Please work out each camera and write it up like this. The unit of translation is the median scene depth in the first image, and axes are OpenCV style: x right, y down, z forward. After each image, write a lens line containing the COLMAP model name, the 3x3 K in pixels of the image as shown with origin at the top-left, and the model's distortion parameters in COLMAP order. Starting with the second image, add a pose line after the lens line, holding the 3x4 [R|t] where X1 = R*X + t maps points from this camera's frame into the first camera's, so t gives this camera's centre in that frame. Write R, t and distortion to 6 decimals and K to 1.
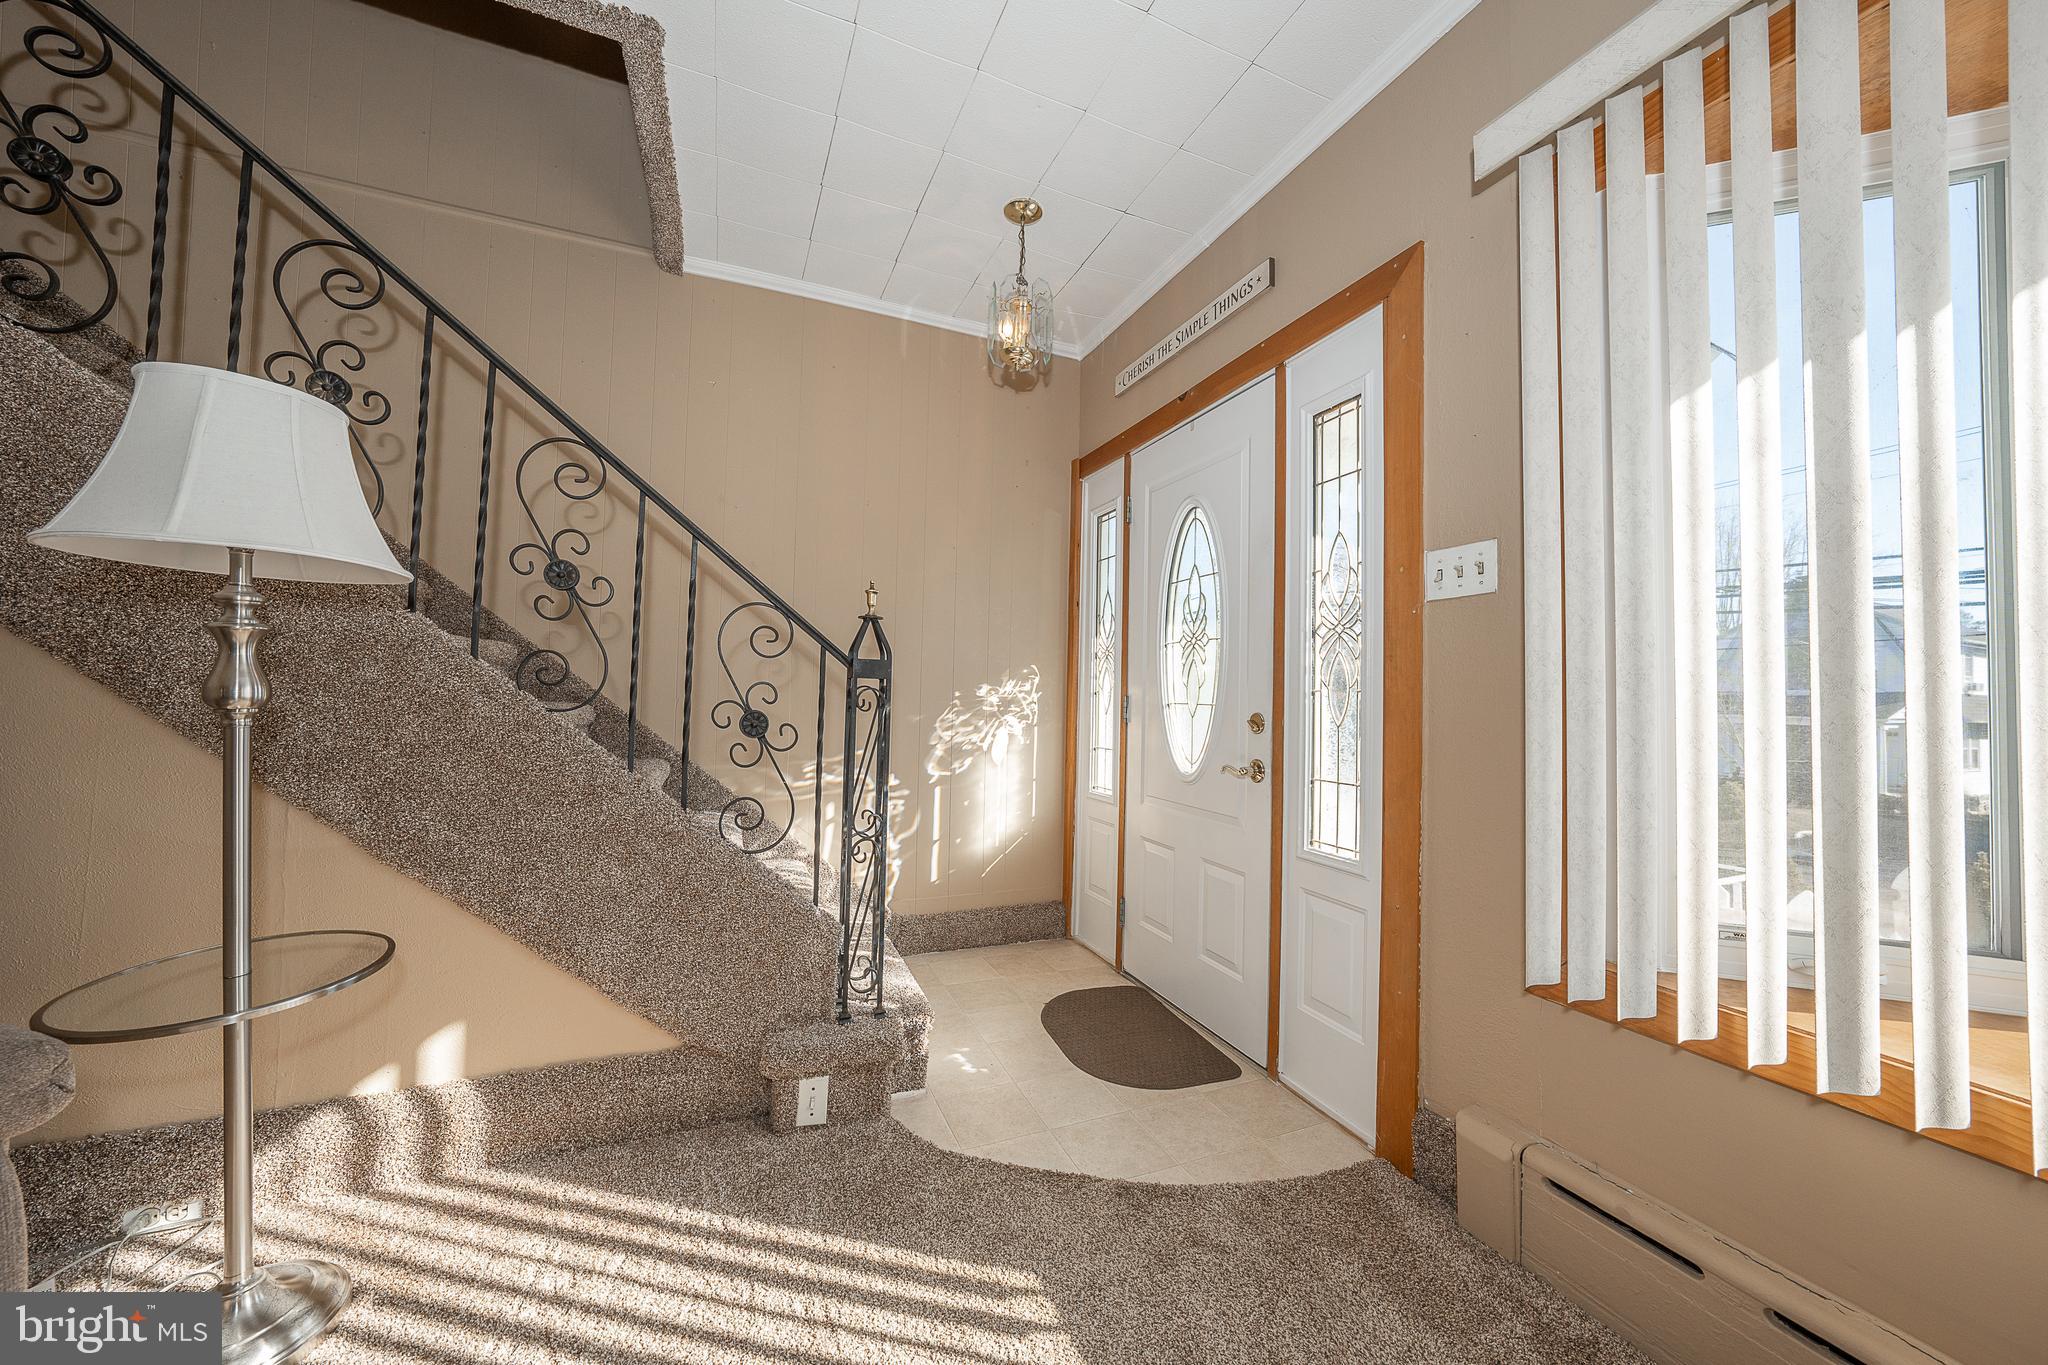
lens RADIAL K [[711.4, 0, 1027.3], [0, 711.4, 676.0], [0, 0, 1]] dist [-0.019889, 0.000043]
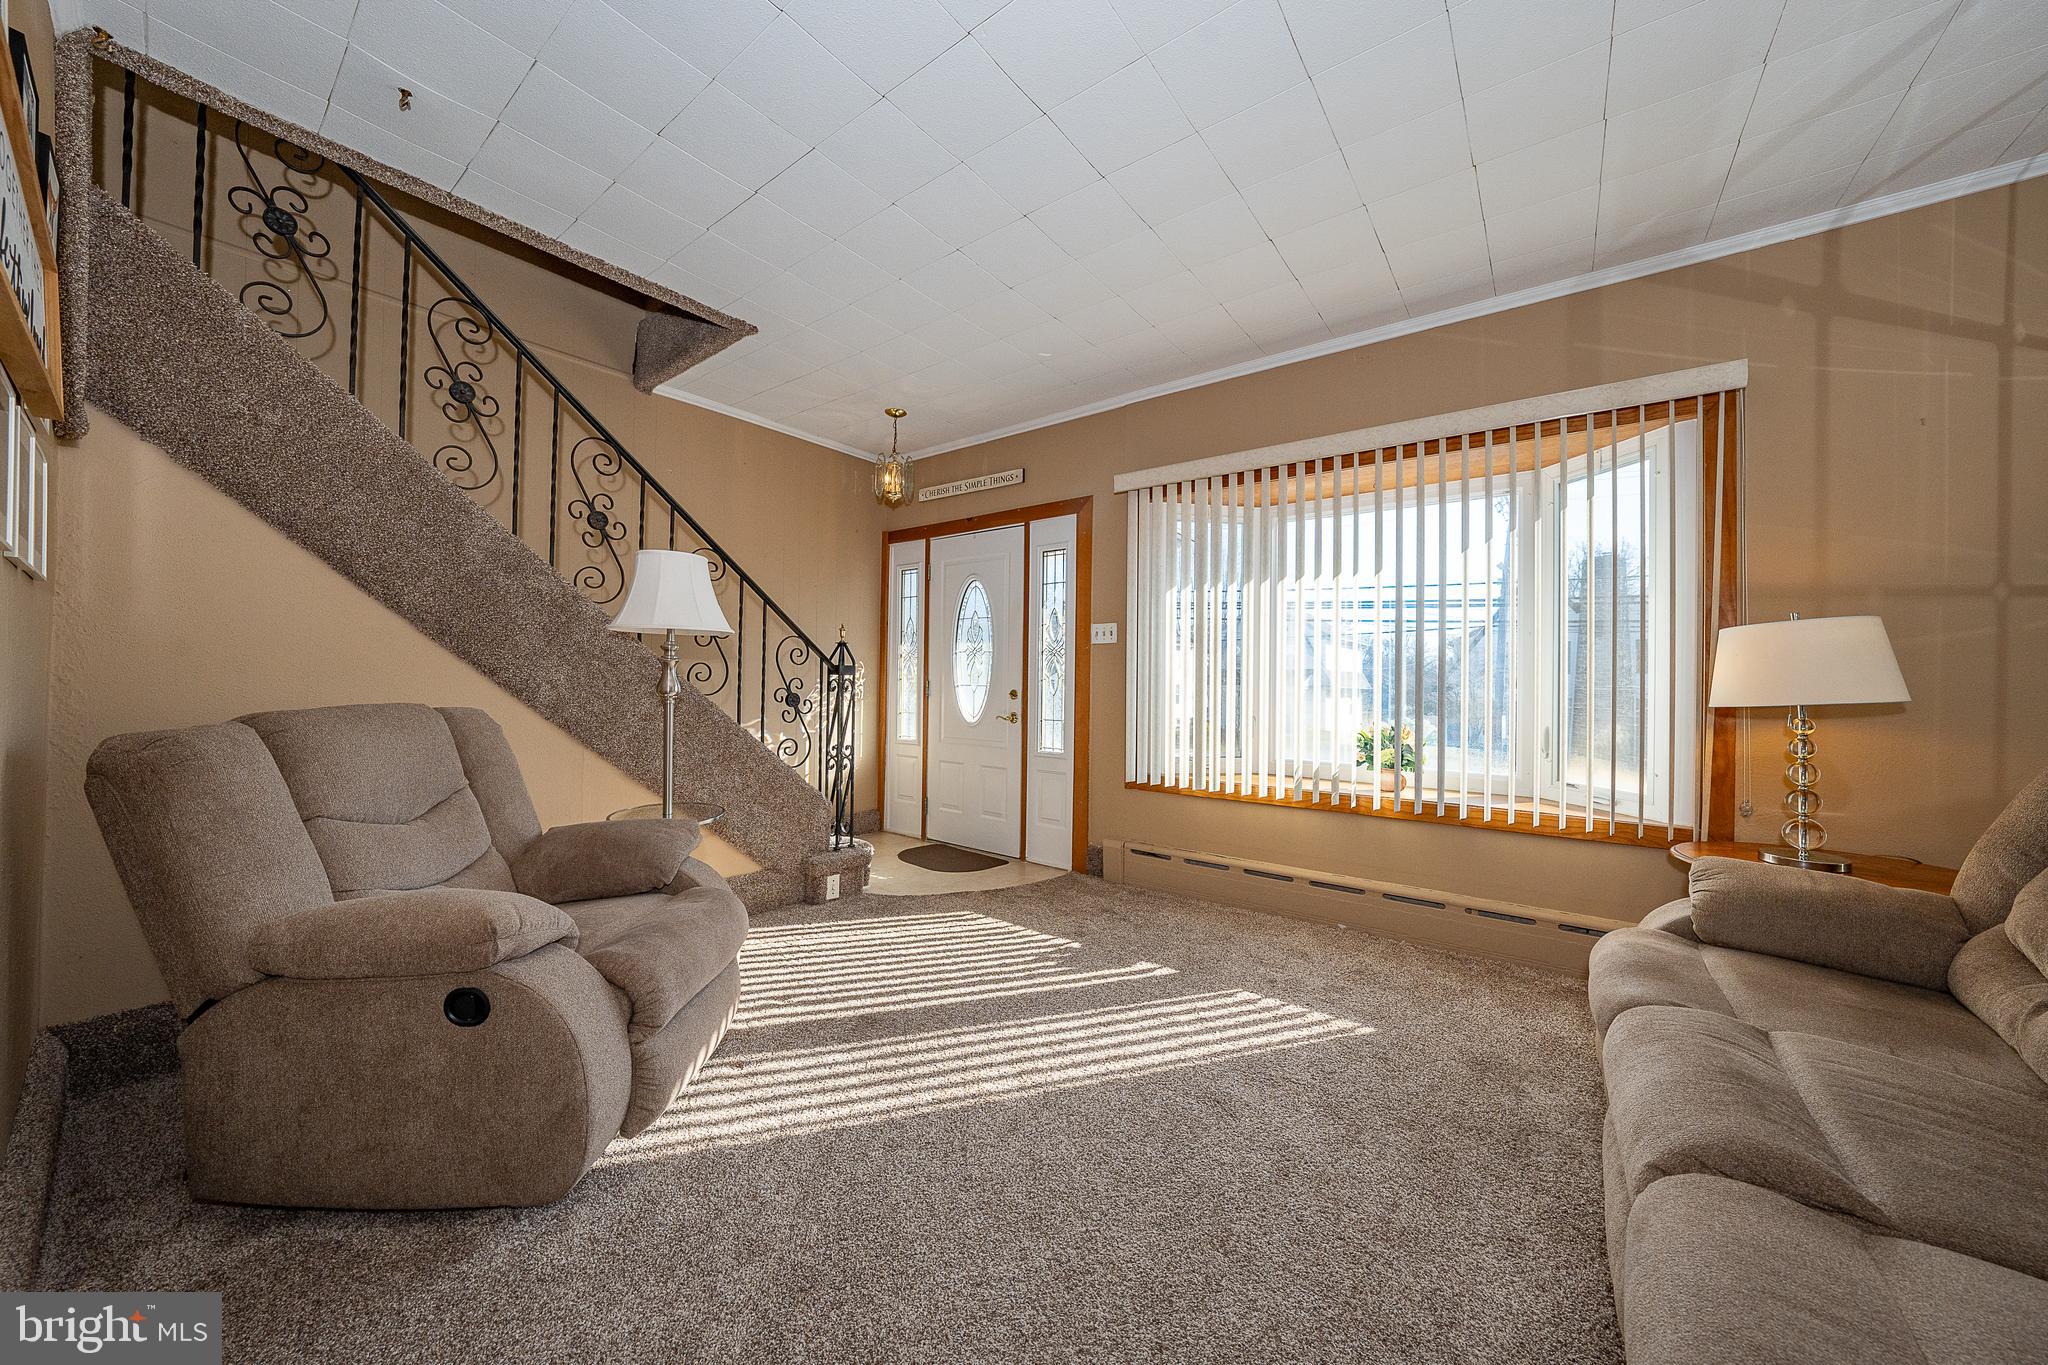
lens RADIAL K [[705.1, 0, 1025.8], [0, 705.1, 675.7], [0, 0, 1]] dist [-0.030848, 0.006703]
pose [[0.875618, -0.007009, 0.482953, -0.706149], [-0.007545, 0.999574, 0.028186, -0.051415], [-0.482945, -0.028324, 0.875193, -0.896163]]
